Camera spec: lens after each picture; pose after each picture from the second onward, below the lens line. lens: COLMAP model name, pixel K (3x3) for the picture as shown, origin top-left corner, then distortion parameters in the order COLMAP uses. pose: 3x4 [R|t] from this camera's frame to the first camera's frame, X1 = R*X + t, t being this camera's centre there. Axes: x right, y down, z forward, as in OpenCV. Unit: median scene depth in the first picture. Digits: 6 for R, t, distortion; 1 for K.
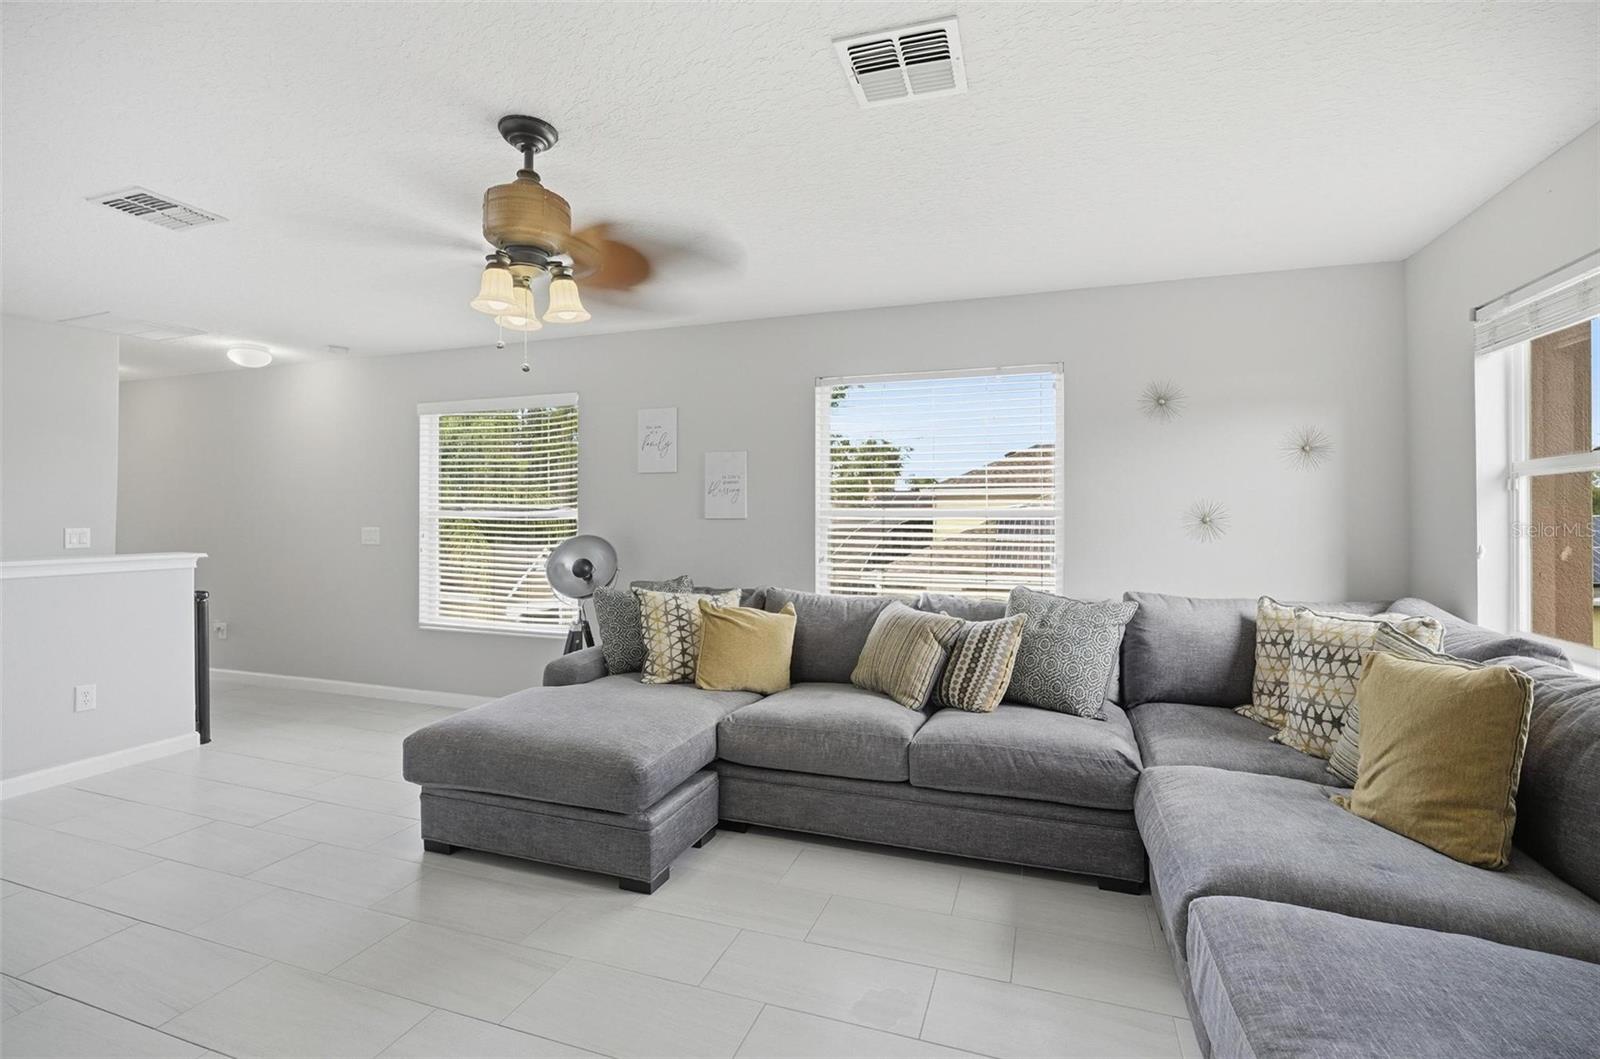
lens RADIAL K [[726.5, 0, 802.3], [0, 726.5, 516.8], [0, 0, 1]] dist [-0.014235, 0.001702]
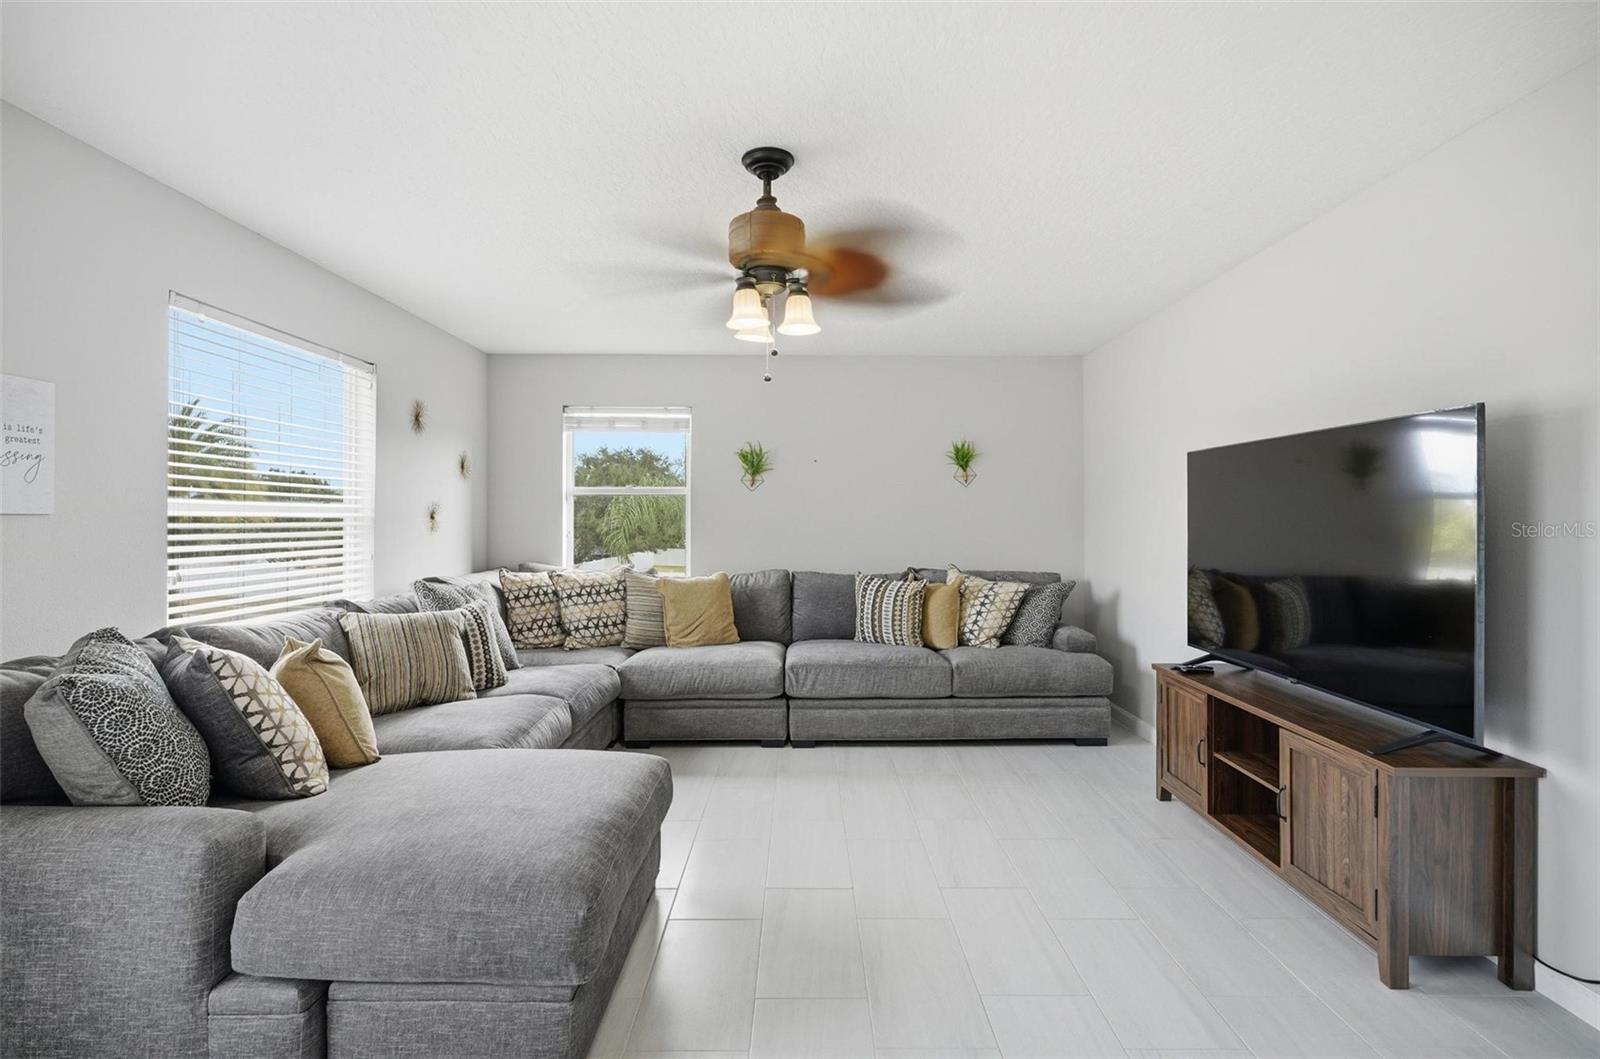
lens RADIAL K [[778.7, 0, 800.1], [0, 778.7, 520.0], [0, 0, 1]] dist [-0.008423, 0.001112]
pose [[-0.315794, -0.003574, 0.948821, -0.943803], [-0.001869, 0.999993, 0.003145, 0.004431], [-0.948826, -0.000780, -0.315799, 0.833138]]
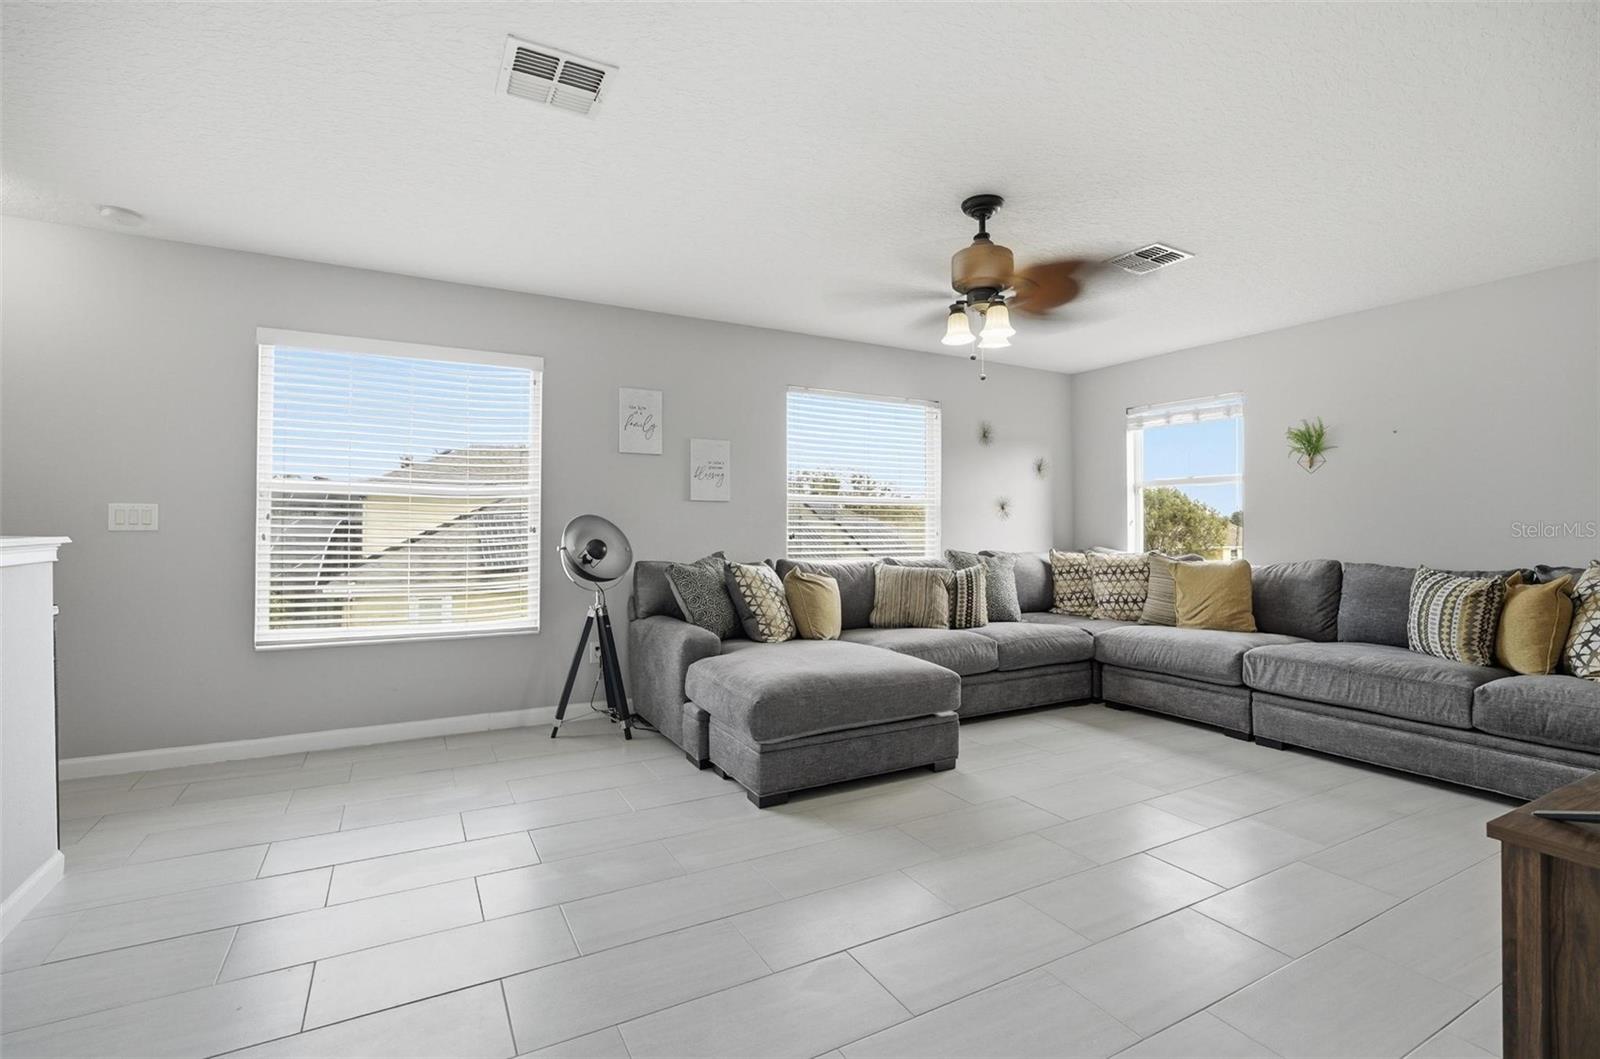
lens RADIAL K [[726.5, 0, 800.0], [0, 726.5, 520.9], [0, 0, 1]] dist [-0.014235, 0.001702]
pose [[0.675209, 0.006256, 0.737600, -1.018271], [-0.001318, 0.999973, -0.007275, 0.049412], [-0.737626, 0.003940, 0.675199, 0.214114]]
